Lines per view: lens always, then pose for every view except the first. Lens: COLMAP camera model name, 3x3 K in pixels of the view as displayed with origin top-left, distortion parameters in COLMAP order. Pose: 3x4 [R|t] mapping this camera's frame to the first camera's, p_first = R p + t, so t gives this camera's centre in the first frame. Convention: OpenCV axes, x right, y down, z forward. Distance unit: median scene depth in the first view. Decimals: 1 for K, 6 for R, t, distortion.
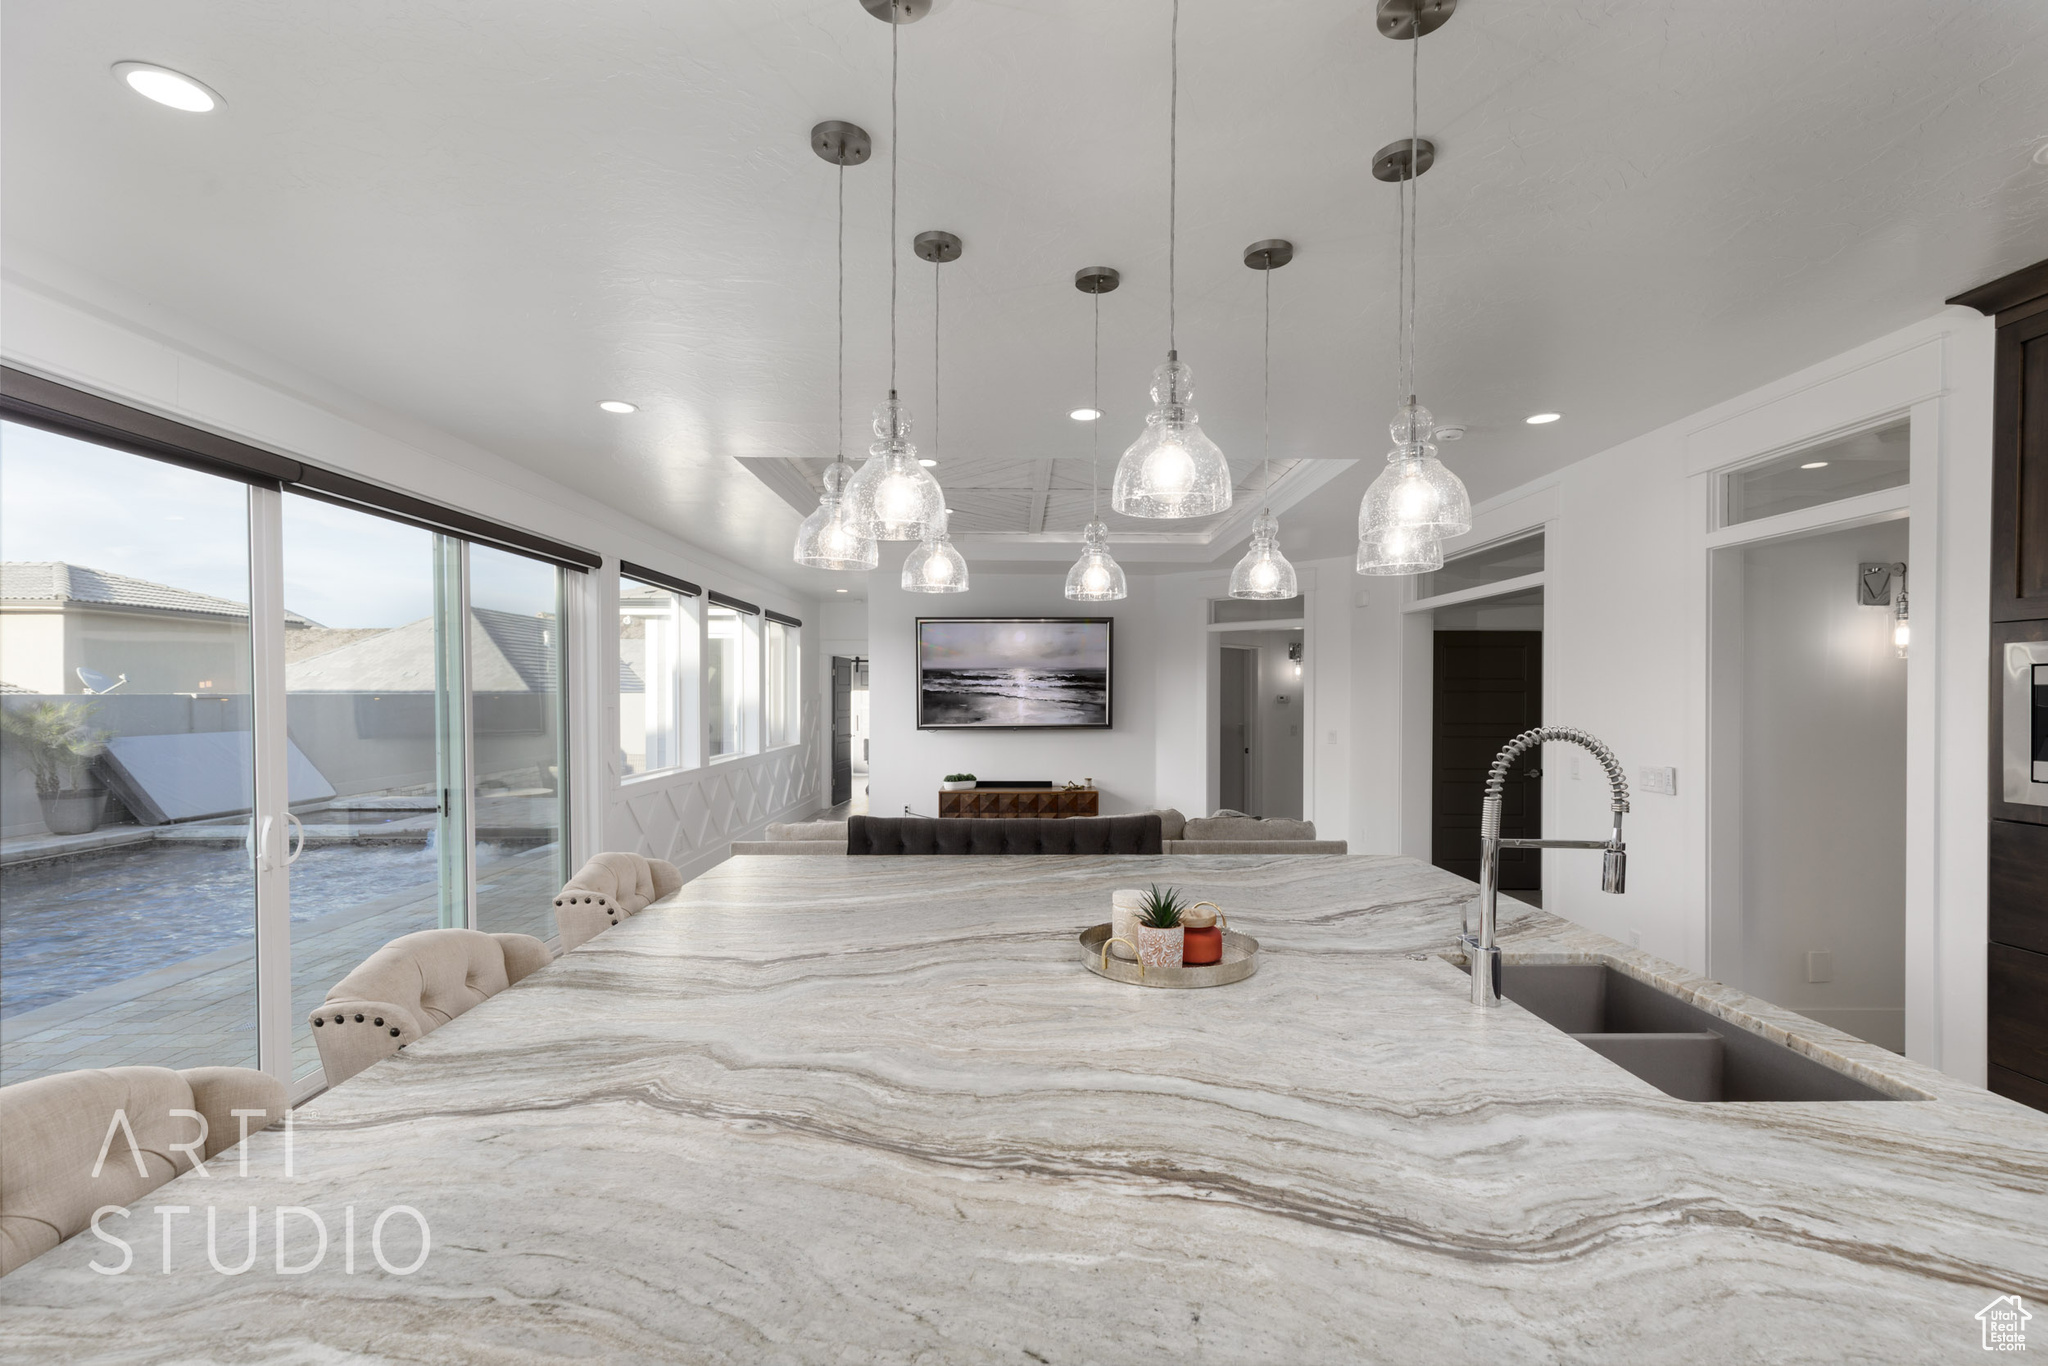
lens RADIAL K [[921.9, 0, 1029.1], [0, 921.9, 690.4], [0, 0, 1]] dist [0.012965, -0.000186]
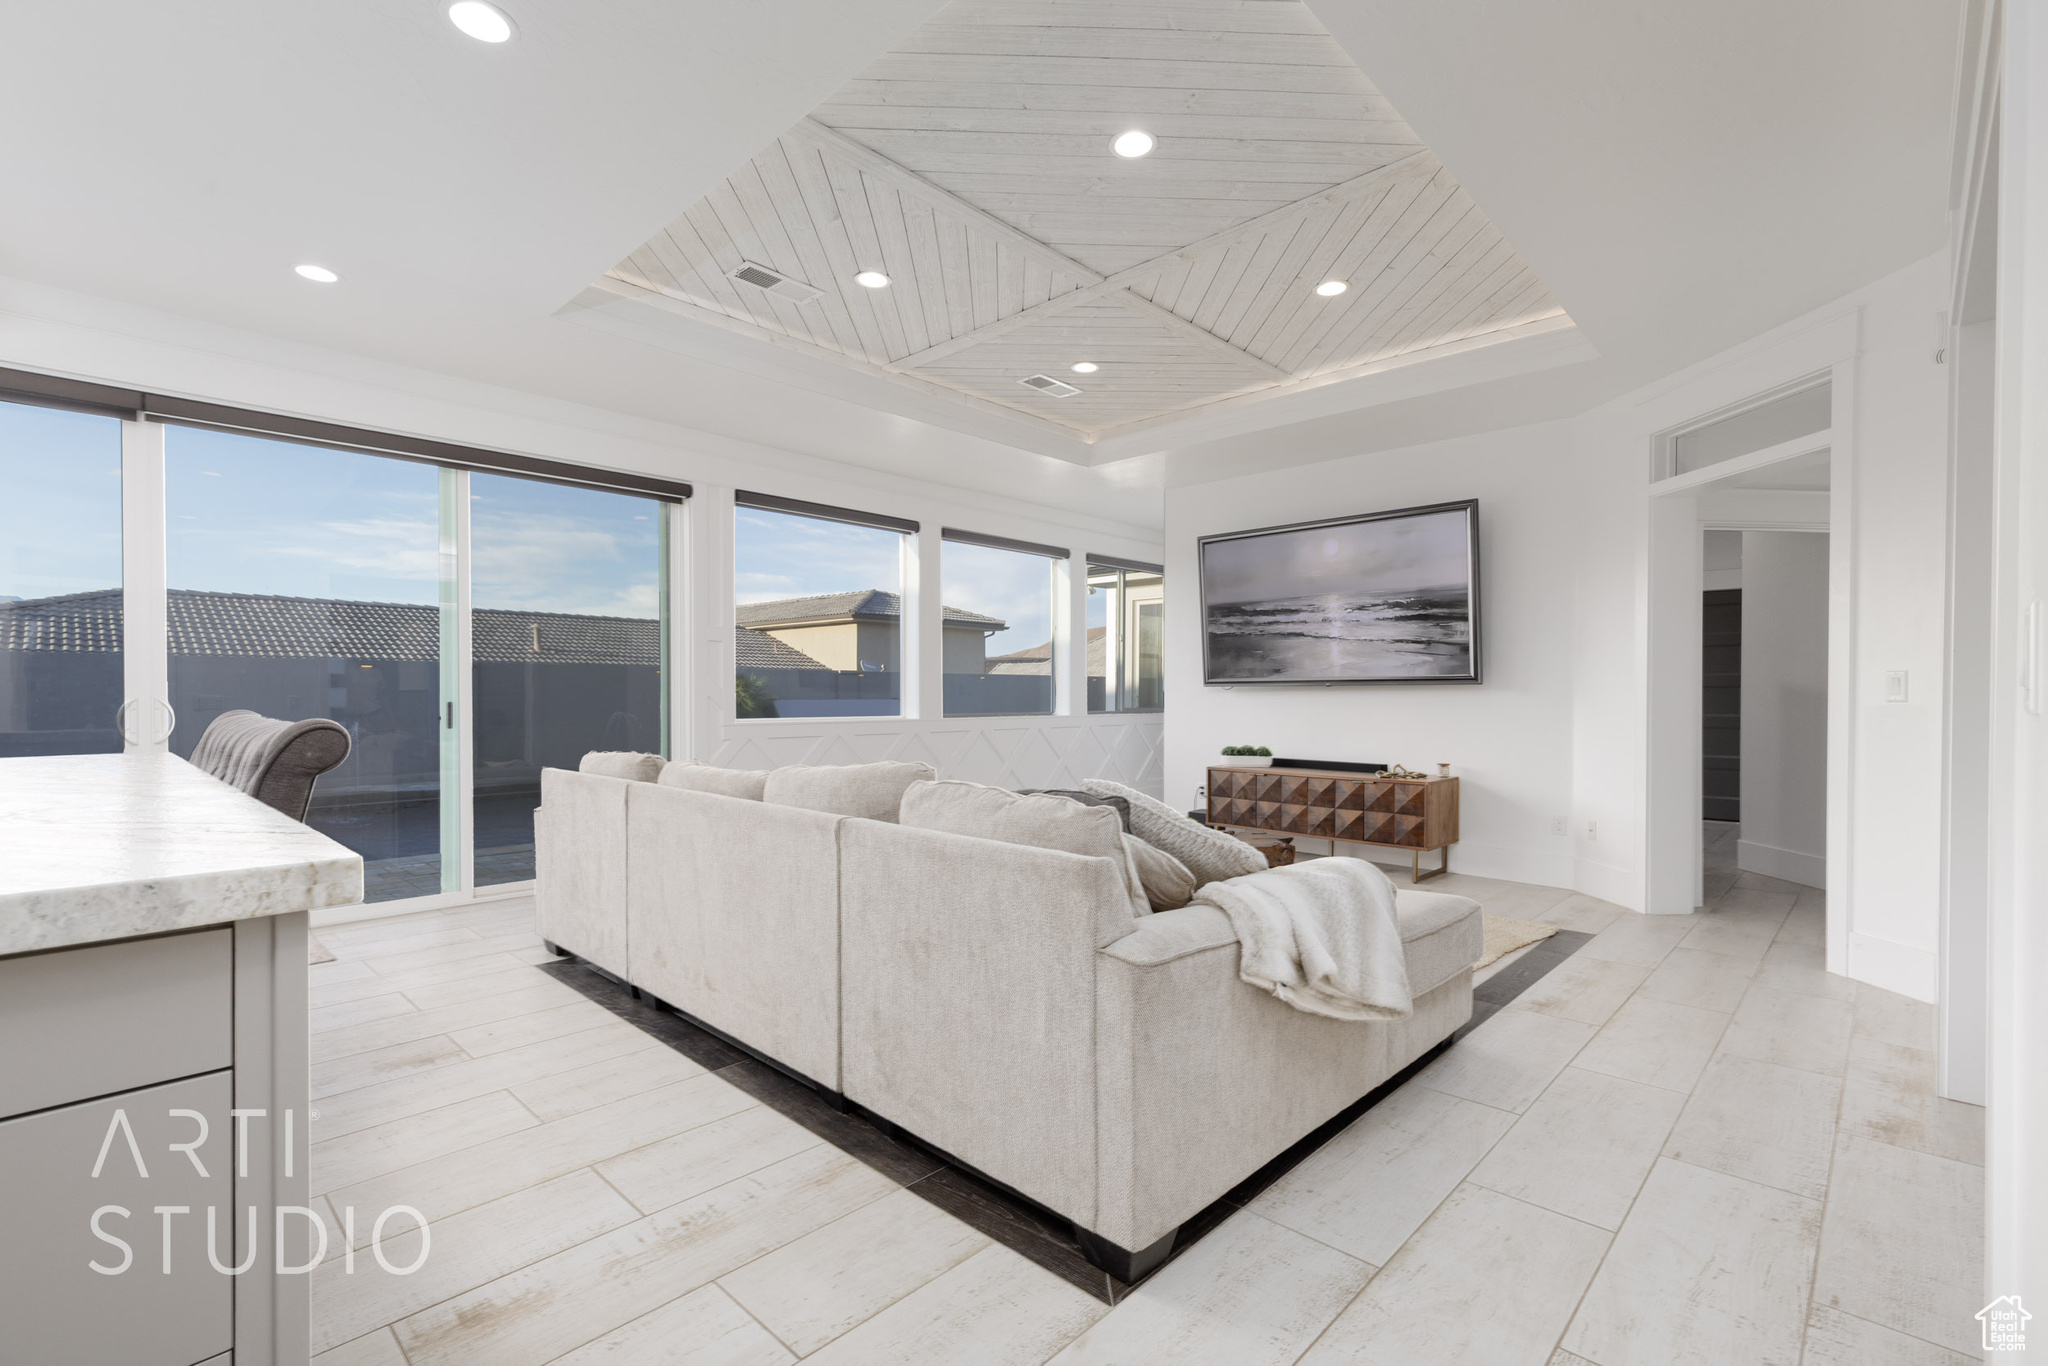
lens RADIAL K [[921.9, 0, 1024.9], [0, 921.9, 684.2], [0, 0, 1]] dist [0.012965, -0.000186]
pose [[0.710584, -0.004713, -0.703596, 0.307120], [-0.000958, 0.999970, -0.007667, 0.047333], [0.703611, 0.006122, 0.710559, 0.359153]]
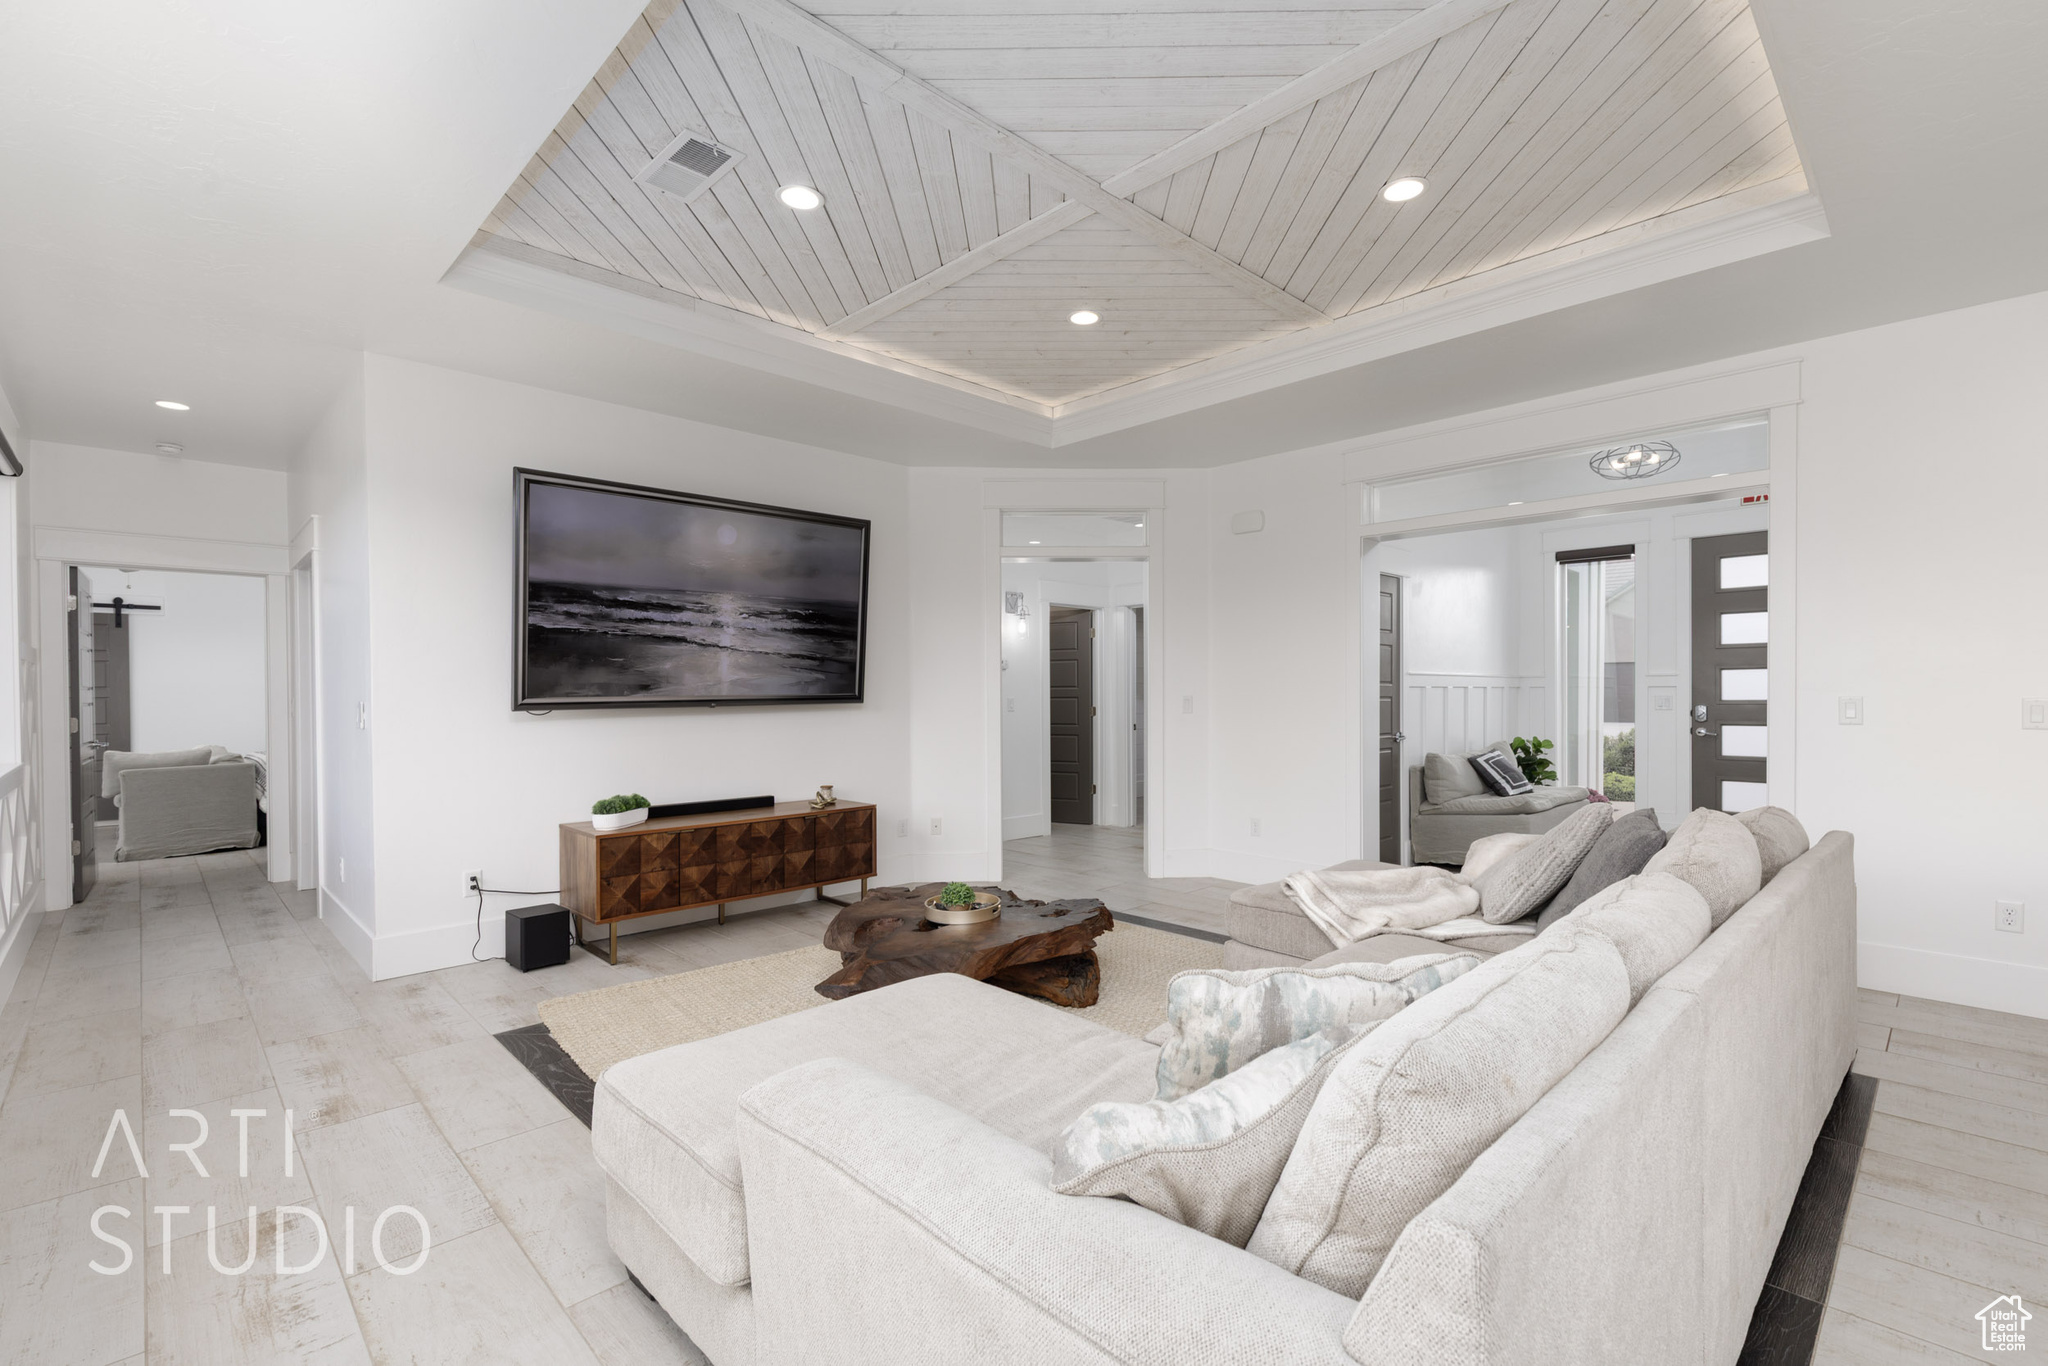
lens RADIAL K [[921.9, 0, 1031.1], [0, 921.9, 689.7], [0, 0, 1]] dist [0.012965, -0.000186]
pose [[0.727282, -0.003475, 0.686330, -0.252964], [0.007793, 0.999965, -0.003196, 0.036090], [-0.686295, 0.007673, 0.727283, 0.479124]]
